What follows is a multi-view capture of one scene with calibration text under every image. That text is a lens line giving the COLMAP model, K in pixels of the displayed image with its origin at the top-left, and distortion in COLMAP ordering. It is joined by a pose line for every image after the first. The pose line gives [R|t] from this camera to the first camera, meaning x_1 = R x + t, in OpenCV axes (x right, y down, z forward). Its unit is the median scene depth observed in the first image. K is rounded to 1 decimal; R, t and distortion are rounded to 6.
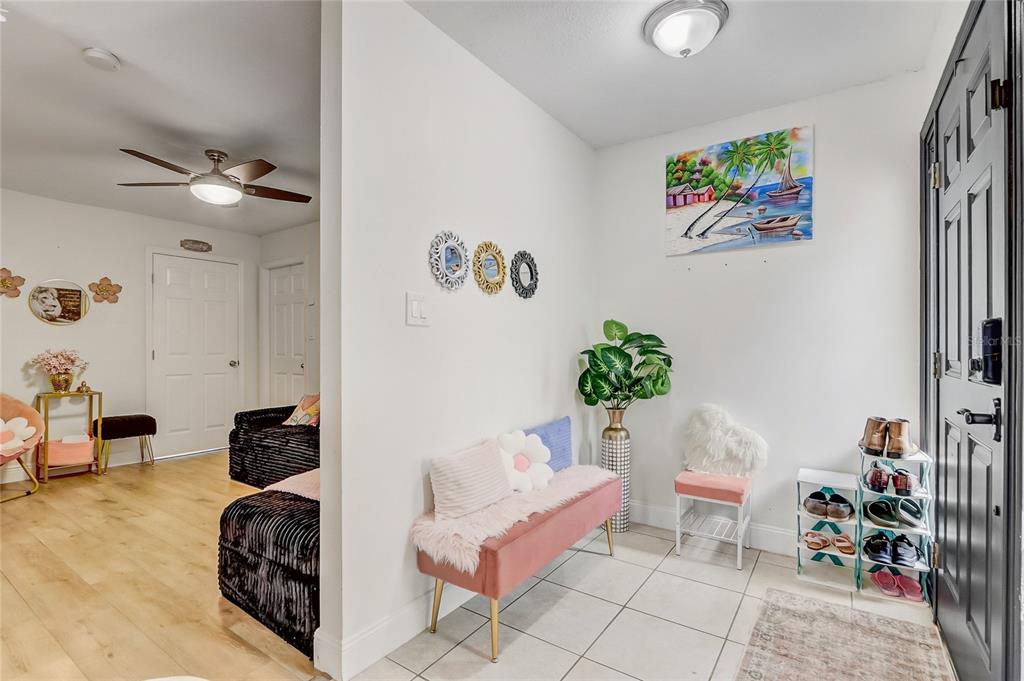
lens RADIAL K [[478.9, 0, 508.9], [0, 478.9, 344.4], [0, 0, 1]] dist [-0.002899, -0.001206]
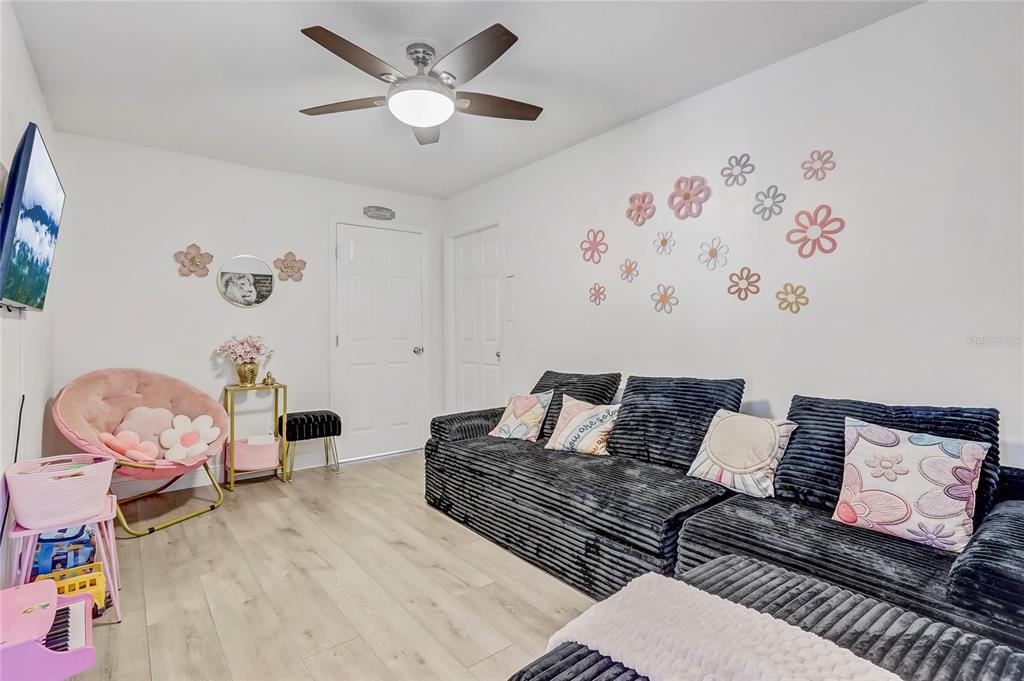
lens RADIAL K [[483.3, 0, 506.8], [0, 483.3, 320.7], [0, 0, 1]] dist [-0.001153, -0.000411]
pose [[0.958572, -0.011897, -0.284602, -0.231755], [0.008897, 0.999890, -0.011833, -0.001514], [0.284712, 0.008811, 0.958573, 0.287857]]
